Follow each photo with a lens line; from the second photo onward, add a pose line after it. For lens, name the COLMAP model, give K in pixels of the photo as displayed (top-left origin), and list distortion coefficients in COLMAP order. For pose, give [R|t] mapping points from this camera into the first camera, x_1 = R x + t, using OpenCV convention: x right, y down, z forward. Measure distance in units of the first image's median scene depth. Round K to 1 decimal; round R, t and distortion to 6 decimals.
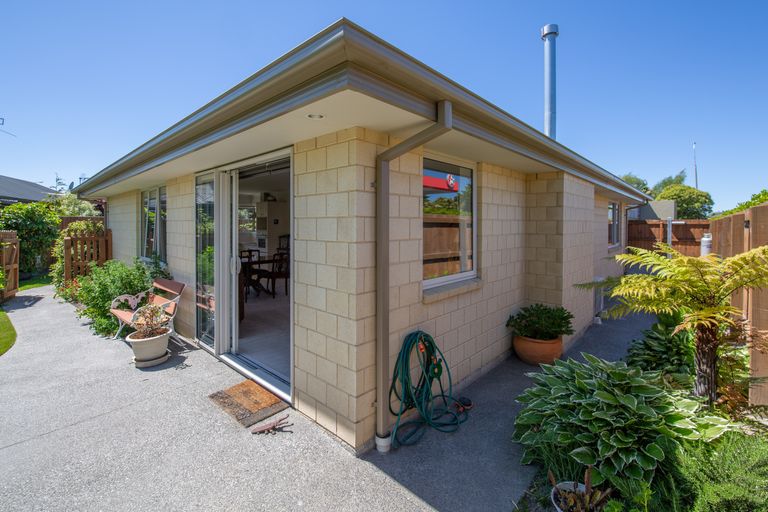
lens RADIAL K [[348.0, 0, 385.6], [0, 348.0, 225.4], [0, 0, 1]] dist [-0.003759, -0.000369]
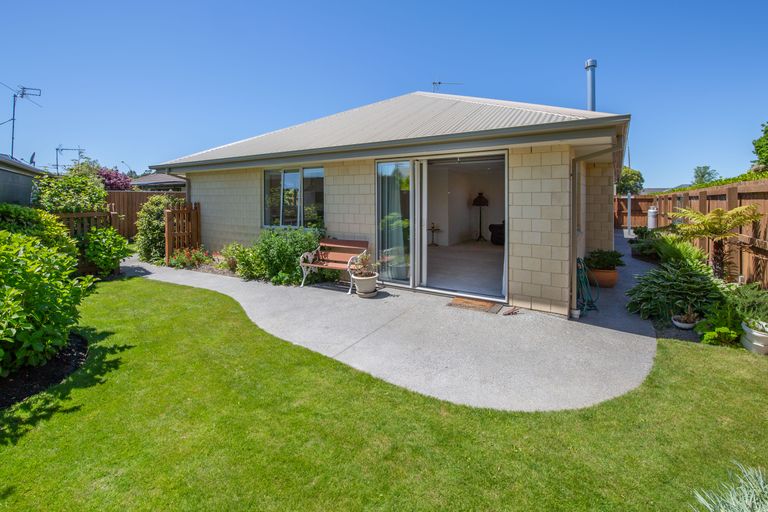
lens RADIAL K [[370.8, 0, 384.5], [0, 370.8, 200.5], [0, 0, 1]] dist [-0.013166, 0.000167]
pose [[0.985463, -0.001116, 0.169884, -0.700019], [0.001407, 0.999998, -0.001593, 0.011247], [-0.169882, 0.001809, 0.985463, -0.399648]]
